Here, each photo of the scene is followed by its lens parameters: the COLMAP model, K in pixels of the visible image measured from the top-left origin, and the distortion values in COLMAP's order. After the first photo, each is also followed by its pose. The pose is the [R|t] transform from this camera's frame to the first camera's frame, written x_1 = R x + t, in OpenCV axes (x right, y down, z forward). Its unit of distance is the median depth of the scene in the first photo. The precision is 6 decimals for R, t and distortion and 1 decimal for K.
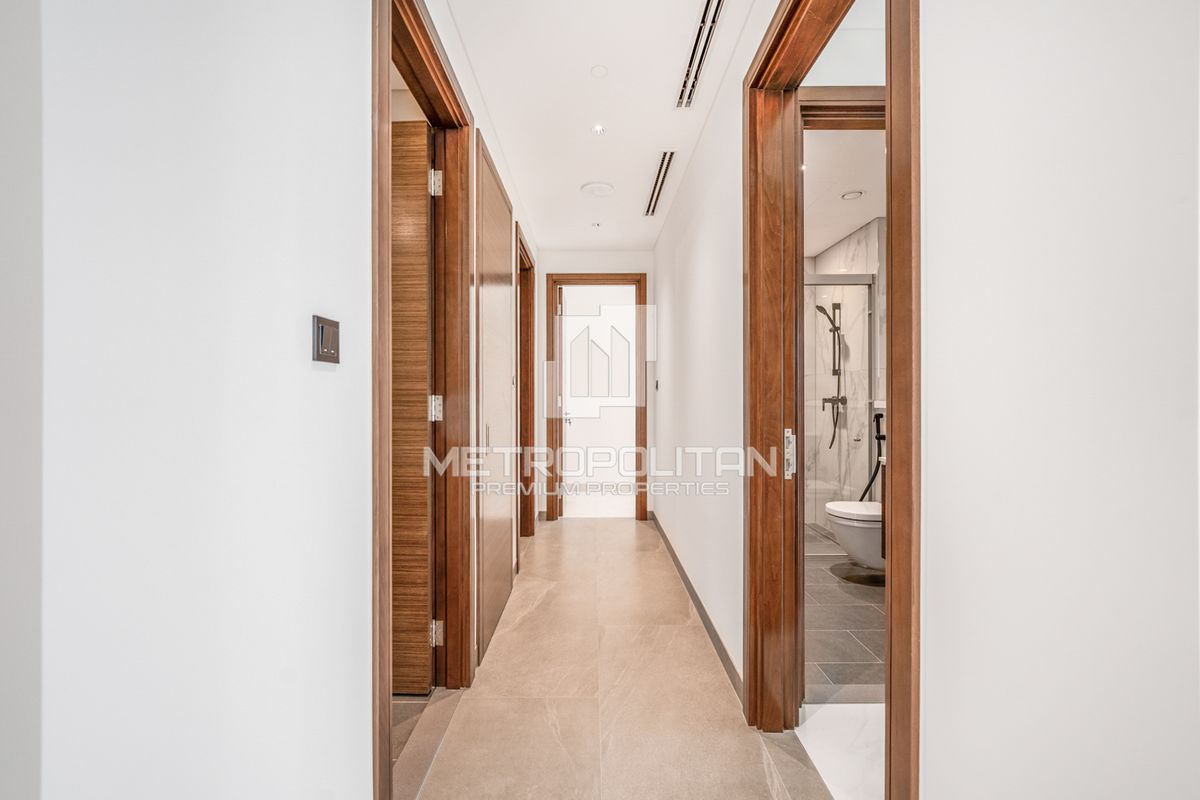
lens RADIAL K [[479.5, 0, 591.0], [0, 479.5, 400.7], [0, 0, 1]] dist [-0.008203, -0.000041]
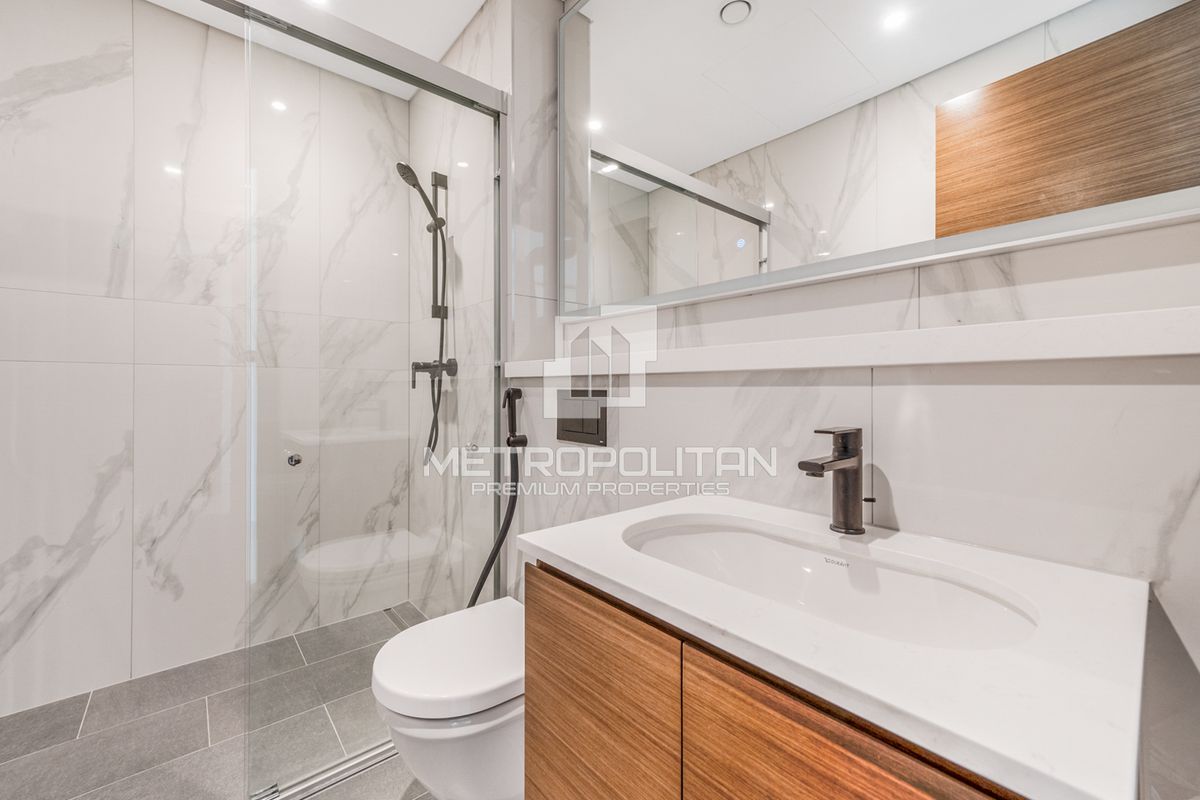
lens RADIAL K [[484.5, 0, 600.0], [0, 484.5, 400.0], [0, 0, 1]] dist [0.012588, -0.000007]
pose [[0.749758, -0.004791, 0.661695, 0.318748], [-0.004419, 0.999915, 0.012246, 0.028014], [-0.661697, -0.012105, 0.749673, 0.533428]]
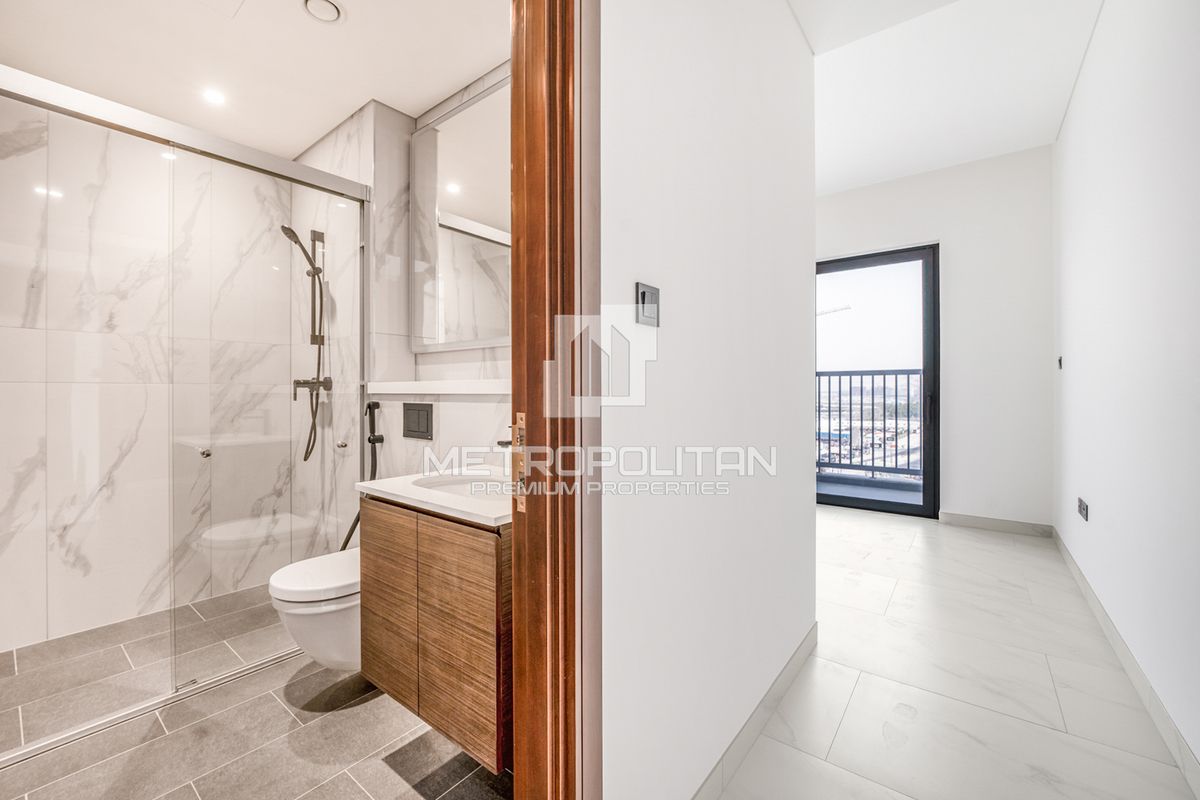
lens RADIAL K [[479.5, 0, 591.0], [0, 479.5, 400.7], [0, 0, 1]] dist [-0.008203, -0.000041]
pose [[0.610903, -0.004555, 0.791692, 0.244462], [-0.000254, 0.999982, 0.005950, 0.019057], [-0.791705, -0.003835, 0.610891, 0.340052]]
